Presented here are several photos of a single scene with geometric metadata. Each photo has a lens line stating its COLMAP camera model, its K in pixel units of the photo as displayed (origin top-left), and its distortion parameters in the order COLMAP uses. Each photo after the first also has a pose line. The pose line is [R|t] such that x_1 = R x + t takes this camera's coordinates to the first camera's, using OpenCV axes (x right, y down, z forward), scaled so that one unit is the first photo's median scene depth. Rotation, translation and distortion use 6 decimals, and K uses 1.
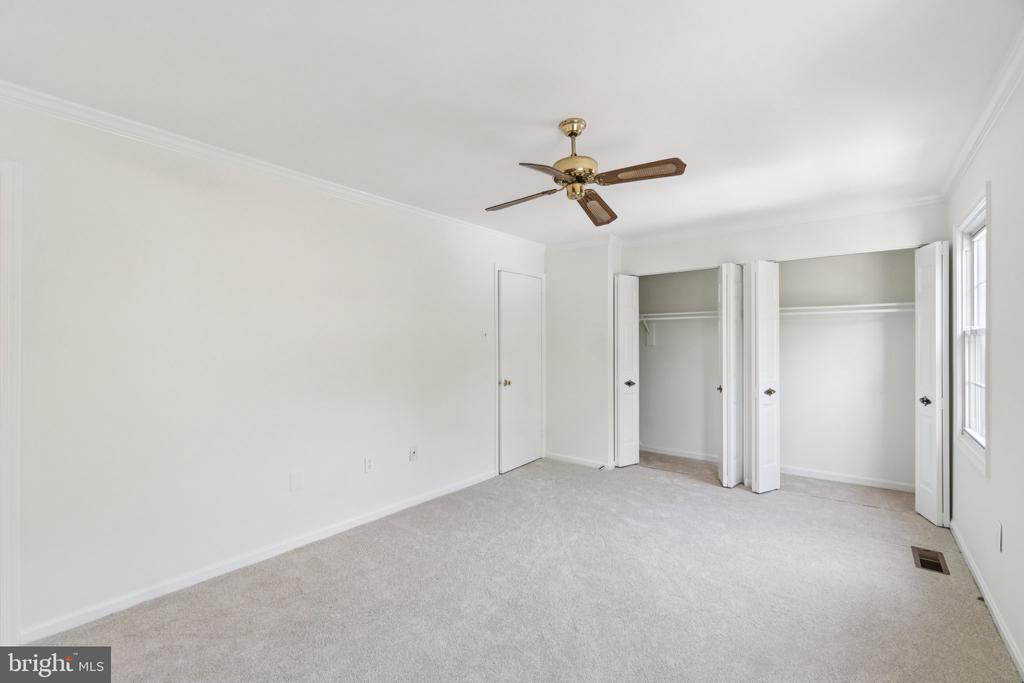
lens RADIAL K [[451.2, 0, 510.1], [0, 451.2, 341.3], [0, 0, 1]] dist [-0.004491, 0.000979]
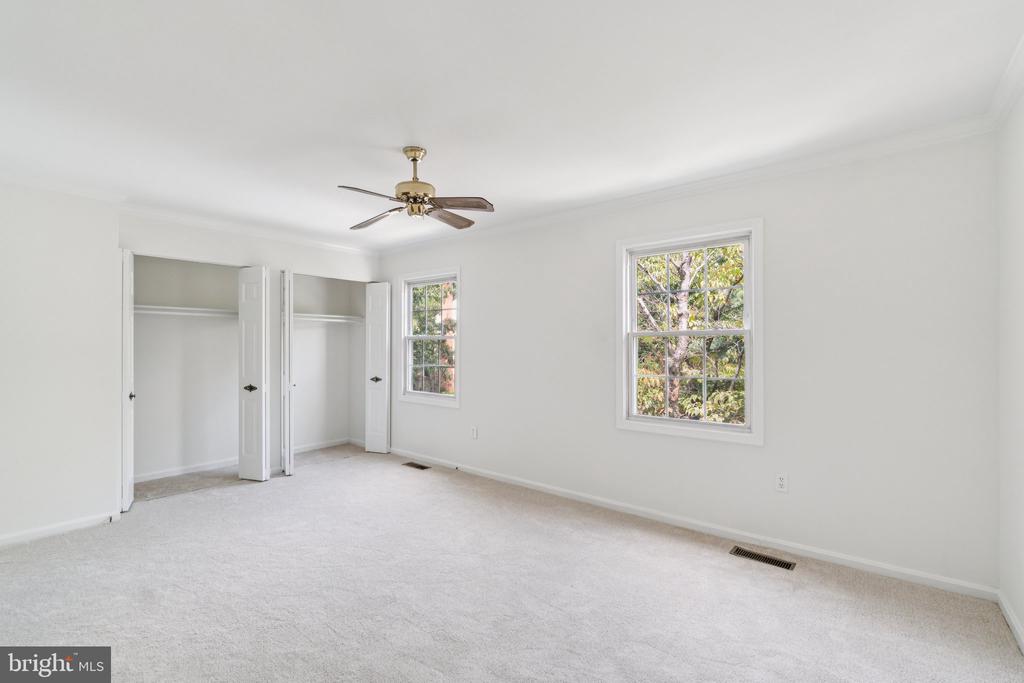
lens RADIAL K [[451.2, 0, 515.3], [0, 451.2, 346.8], [0, 0, 1]] dist [-0.004491, 0.000979]
pose [[-0.009121, -0.008061, 0.999926, -0.564972], [-0.005399, 0.999953, 0.008012, -0.000206], [-0.999944, -0.005326, -0.009164, 0.419324]]
